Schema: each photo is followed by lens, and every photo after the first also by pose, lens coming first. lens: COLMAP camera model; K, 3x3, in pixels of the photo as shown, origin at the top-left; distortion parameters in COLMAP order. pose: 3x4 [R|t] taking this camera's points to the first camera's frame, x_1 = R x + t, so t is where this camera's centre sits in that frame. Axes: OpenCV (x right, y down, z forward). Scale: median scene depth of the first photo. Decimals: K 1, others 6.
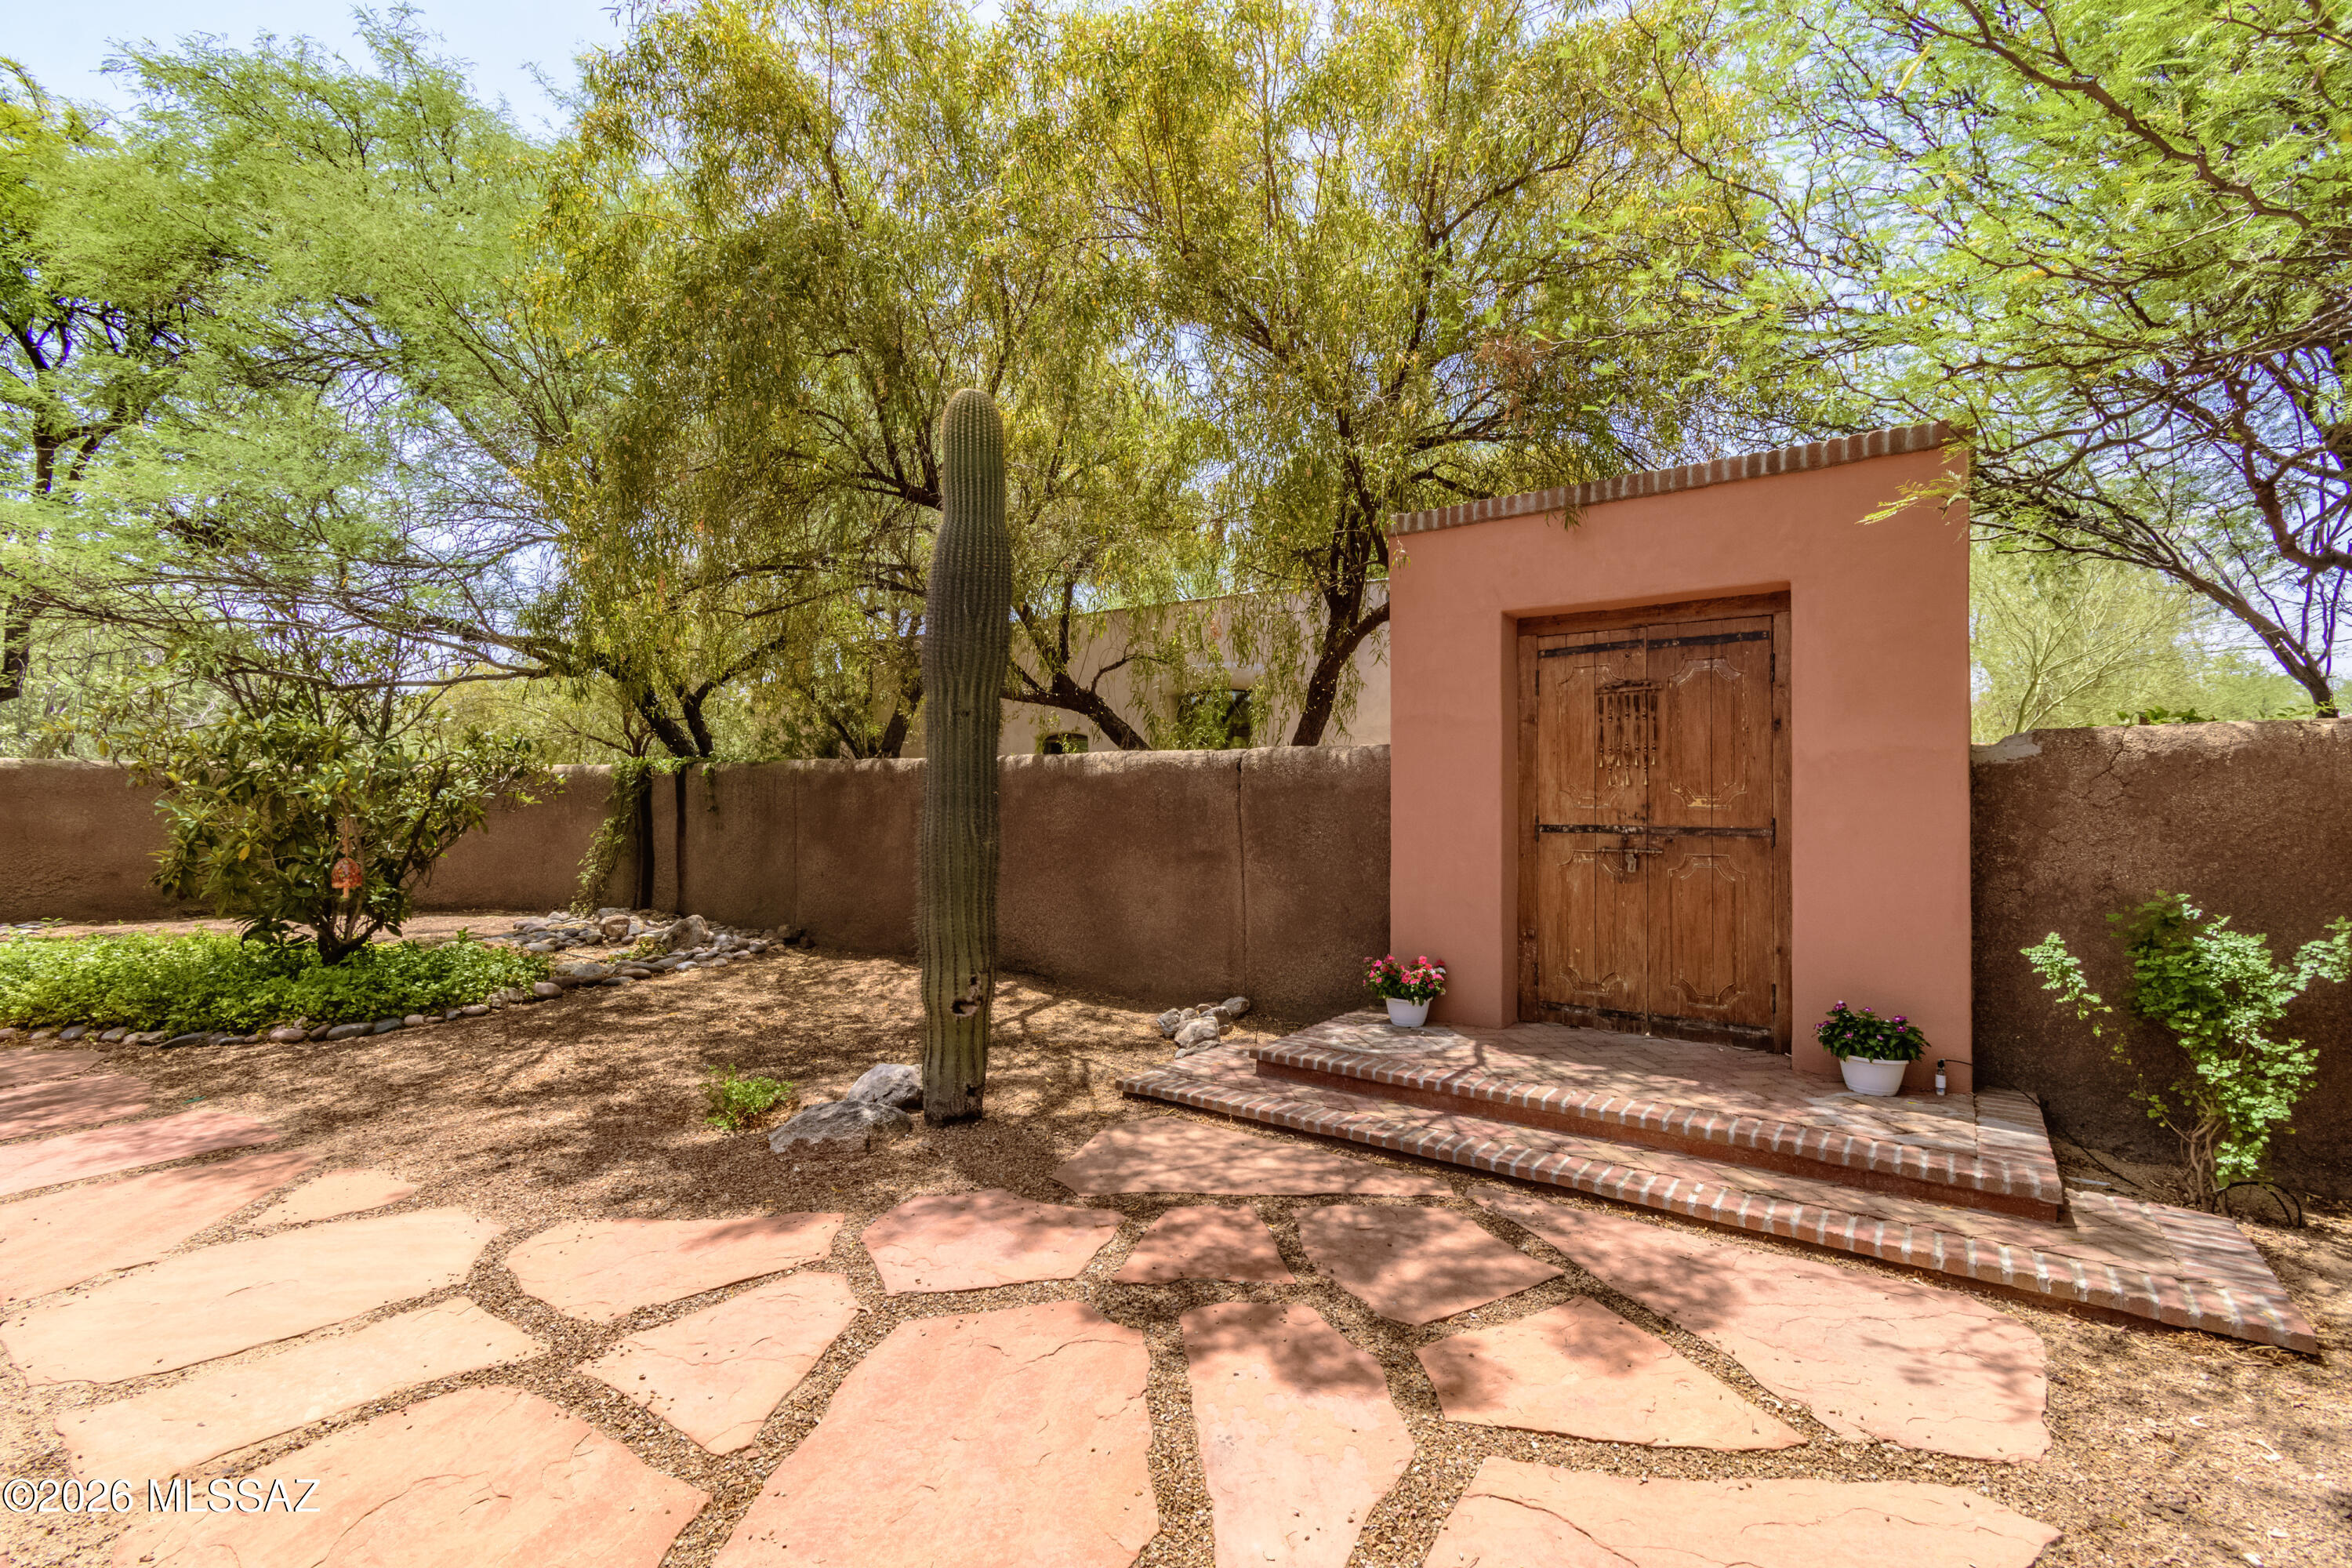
lens RADIAL K [[1063.5, 0, 1177.6], [0, 1063.5, 788.8], [0, 0, 1]] dist [0.004844, -0.001992]
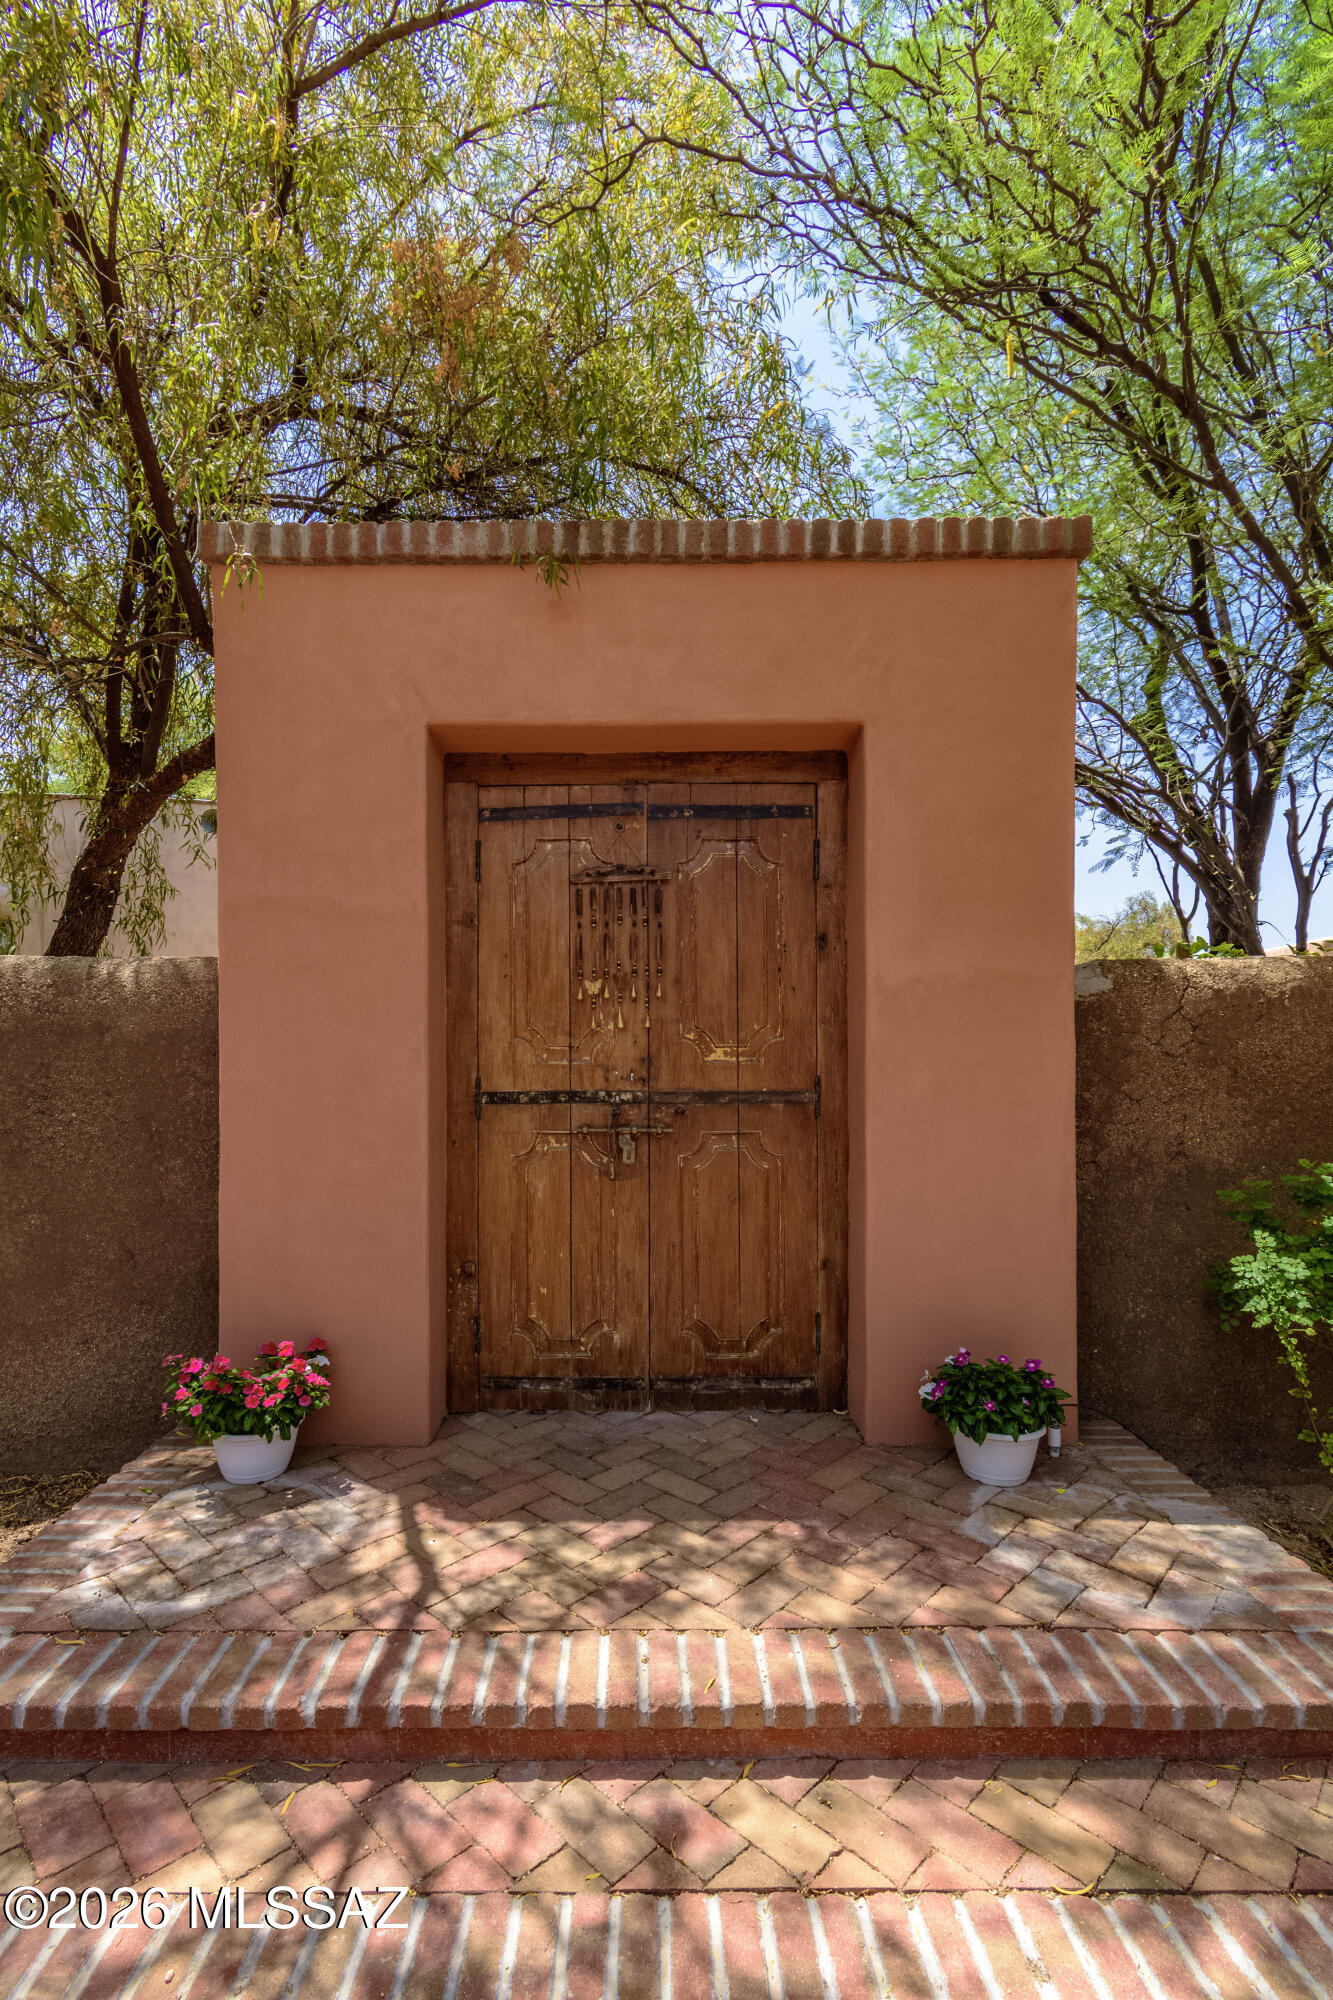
lens RADIAL K [[904.3, 0, 645.8], [0, 904.3, 1073.5], [0, 0, 1]] dist [0.004844, -0.001992]
pose [[0.795627, -0.005192, 0.605765, 0.102506], [0.000593, 0.999969, 0.007791, 0.019803], [-0.605787, -0.005840, 0.795606, 0.549543]]
